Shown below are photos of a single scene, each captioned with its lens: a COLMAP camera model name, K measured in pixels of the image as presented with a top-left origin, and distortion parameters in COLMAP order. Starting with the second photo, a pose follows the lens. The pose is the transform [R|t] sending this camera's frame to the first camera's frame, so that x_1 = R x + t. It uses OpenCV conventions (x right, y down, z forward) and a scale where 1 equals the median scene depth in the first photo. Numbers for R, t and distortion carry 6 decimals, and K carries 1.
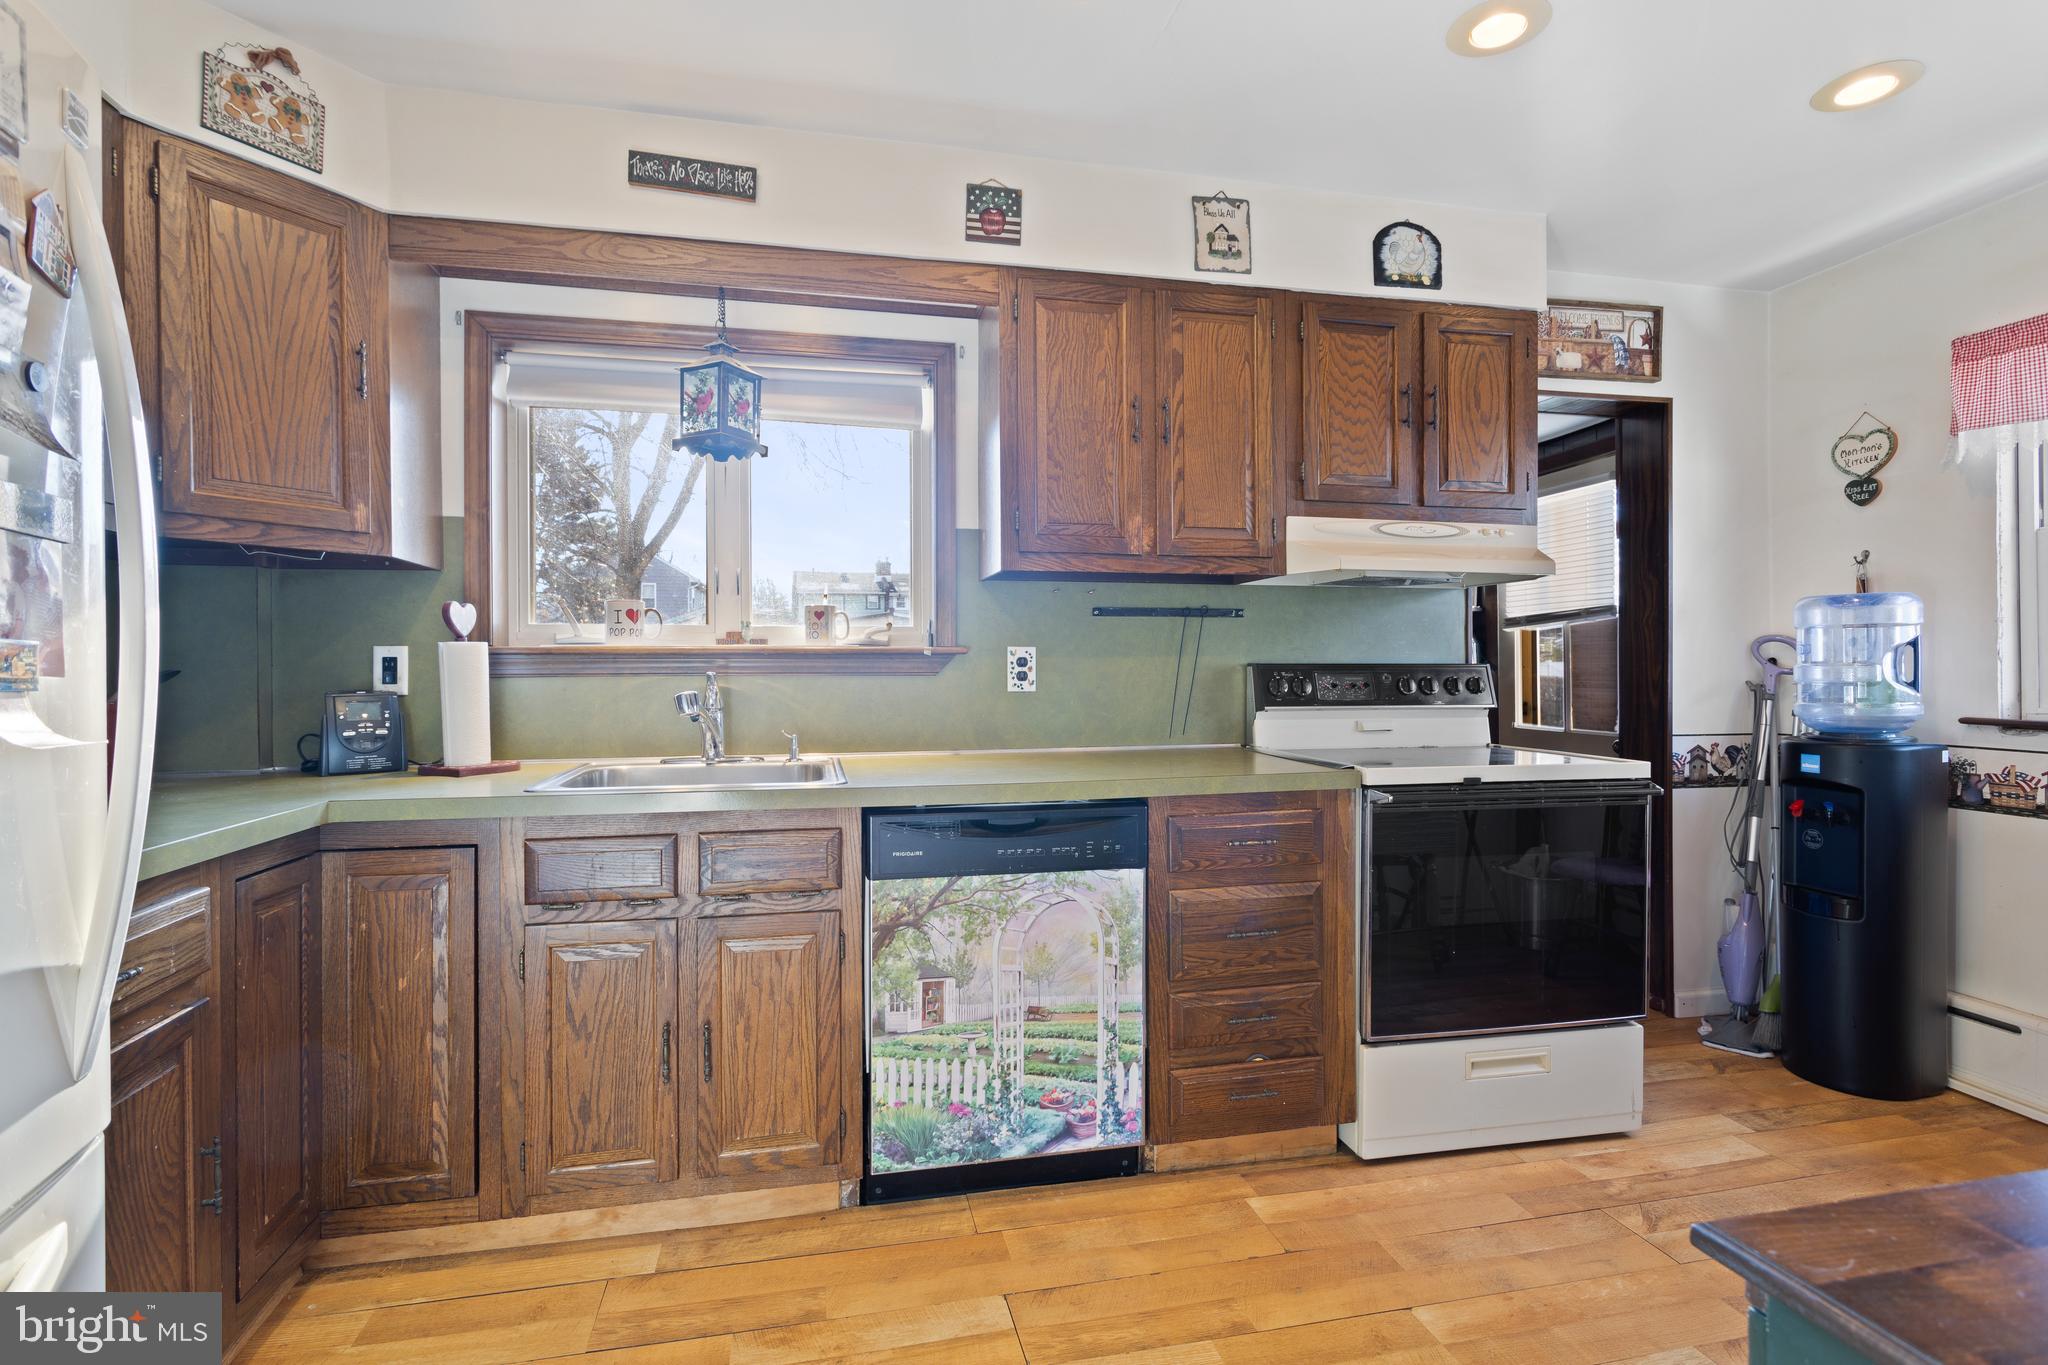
lens RADIAL K [[971.3, 0, 1007.1], [0, 971.3, 663.9], [0, 0, 1]] dist [-0.001921, 0.002100]
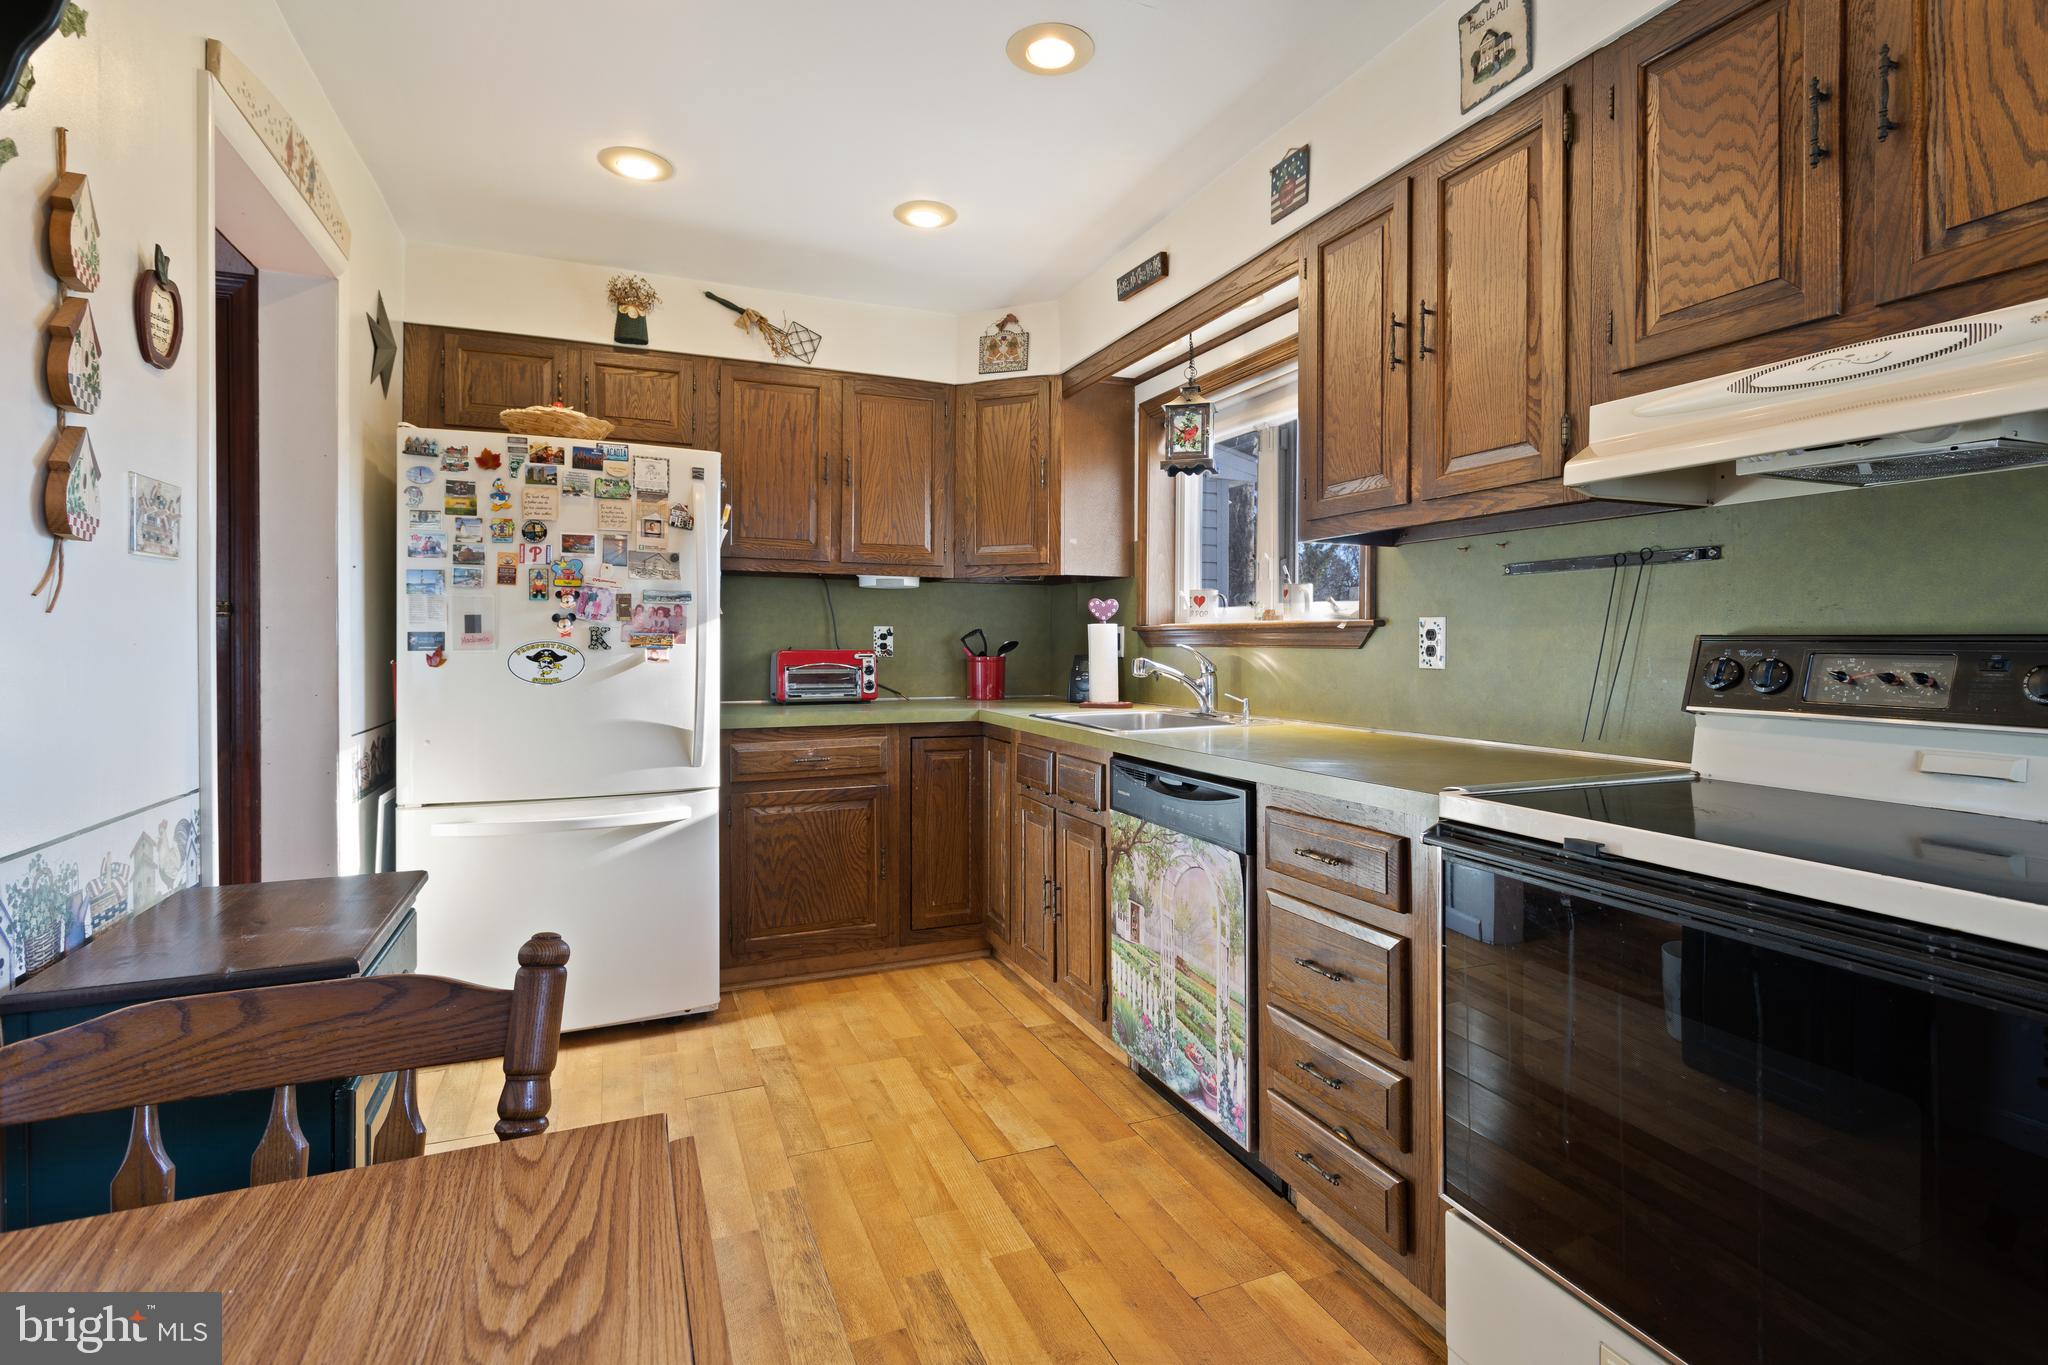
lens RADIAL K [[971.3, 0, 1009.1], [0, 971.3, 632.1], [0, 0, 1]] dist [-0.001921, 0.002100]
pose [[0.172433, -0.006199, -0.985002, 1.037873], [0.004413, 0.999975, -0.005521, -0.001330], [0.985011, -0.003395, 0.172456, 0.620775]]
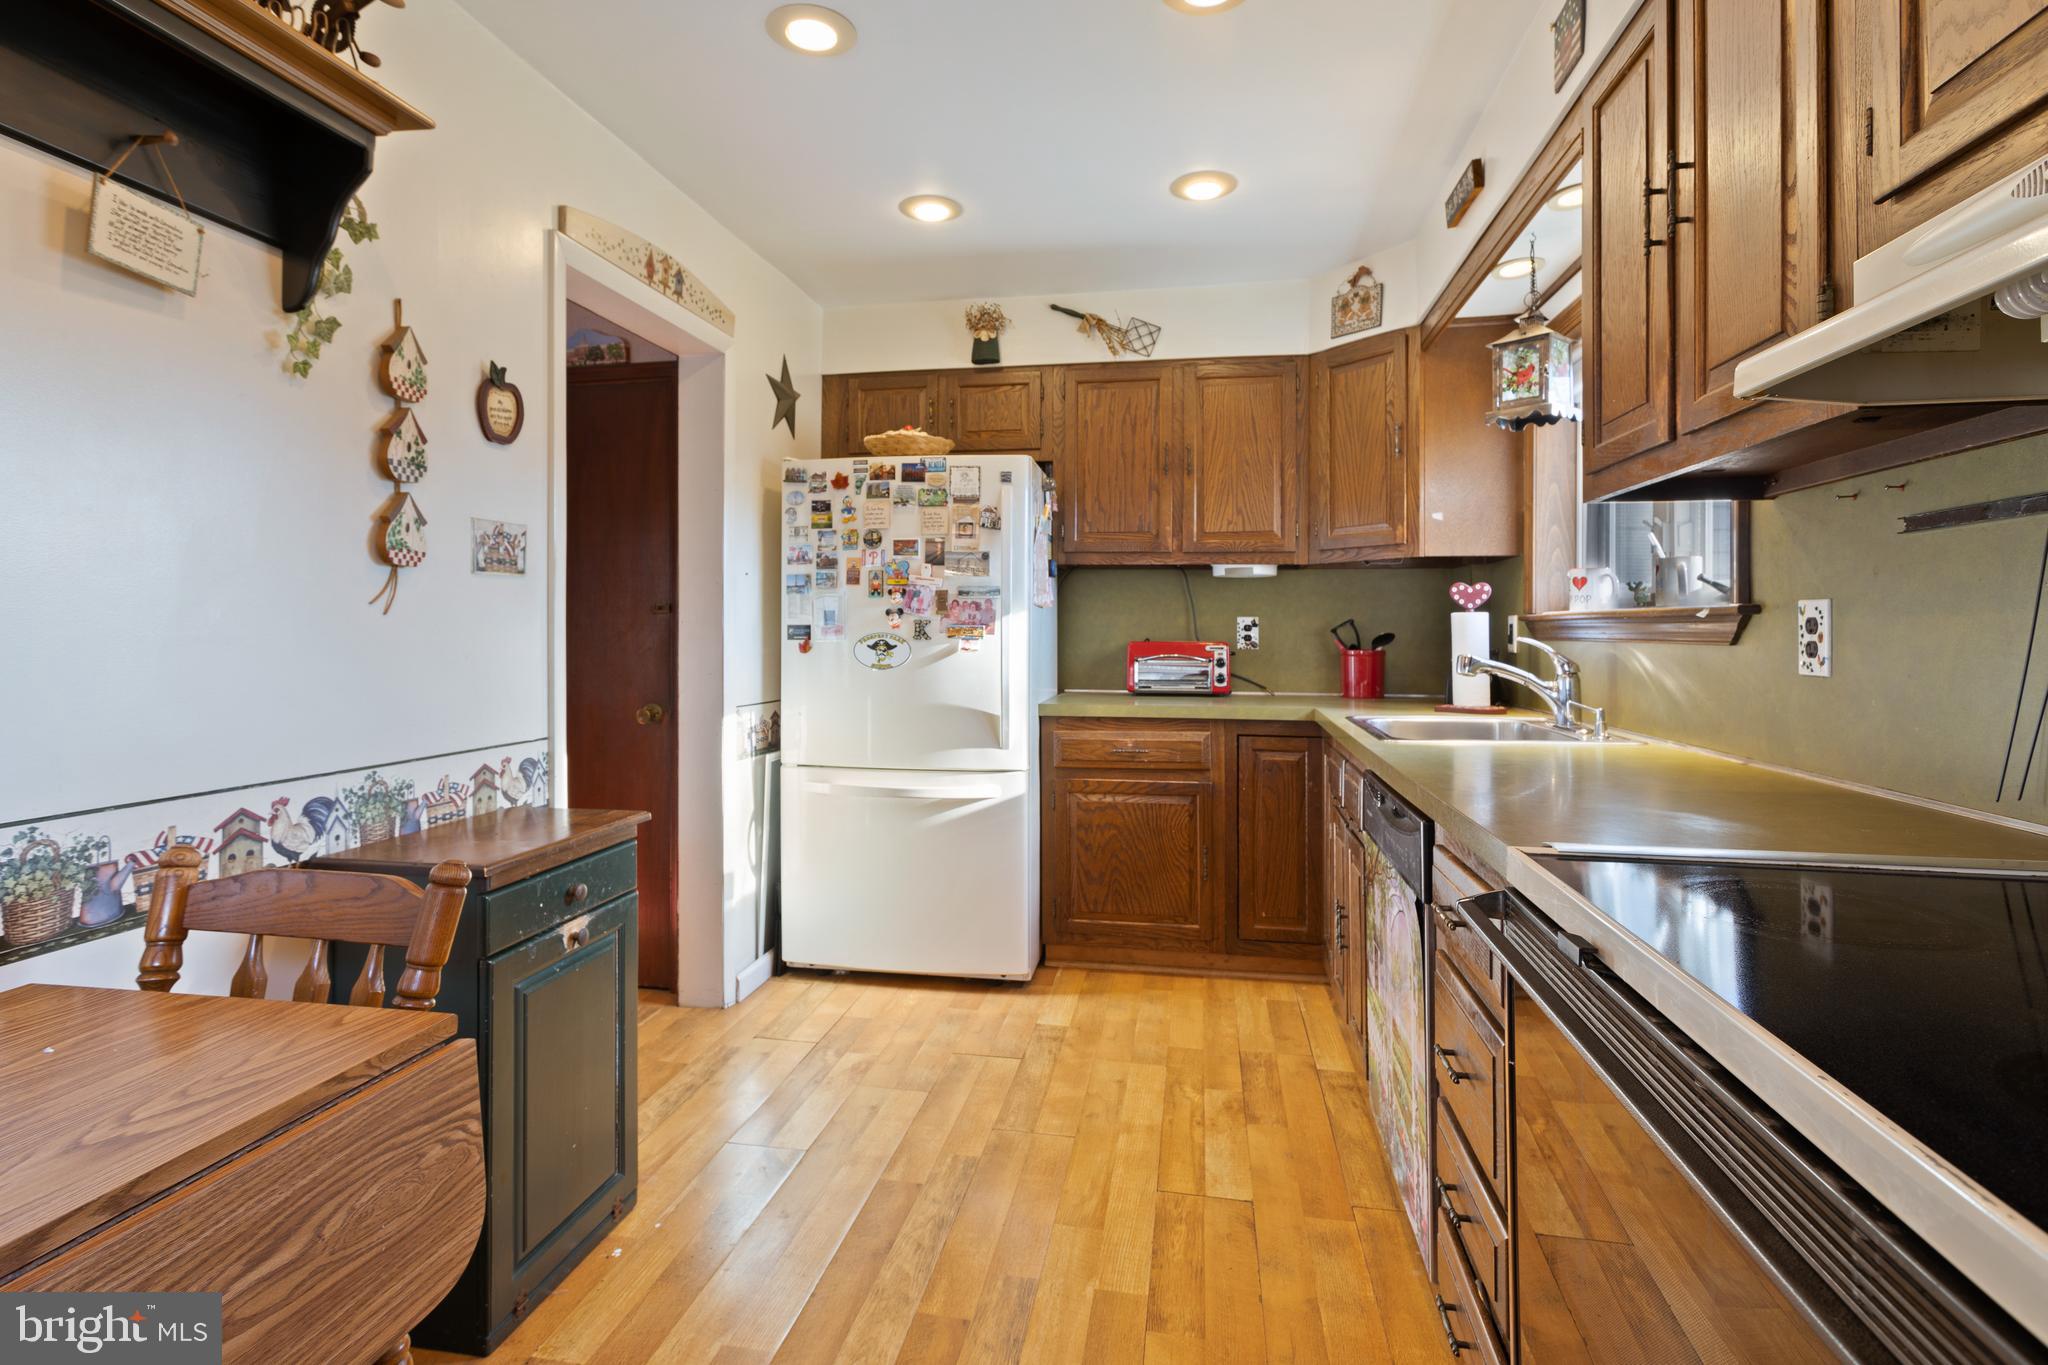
lens RADIAL K [[971.3, 0, 1009.6], [0, 971.3, 611.0], [0, 0, 1]] dist [-0.001921, 0.002100]
pose [[-0.393623, -0.016150, -0.919130, 0.966243], [0.004564, 0.999799, -0.019522, -0.001838], [0.919261, -0.011879, -0.393470, 1.014183]]
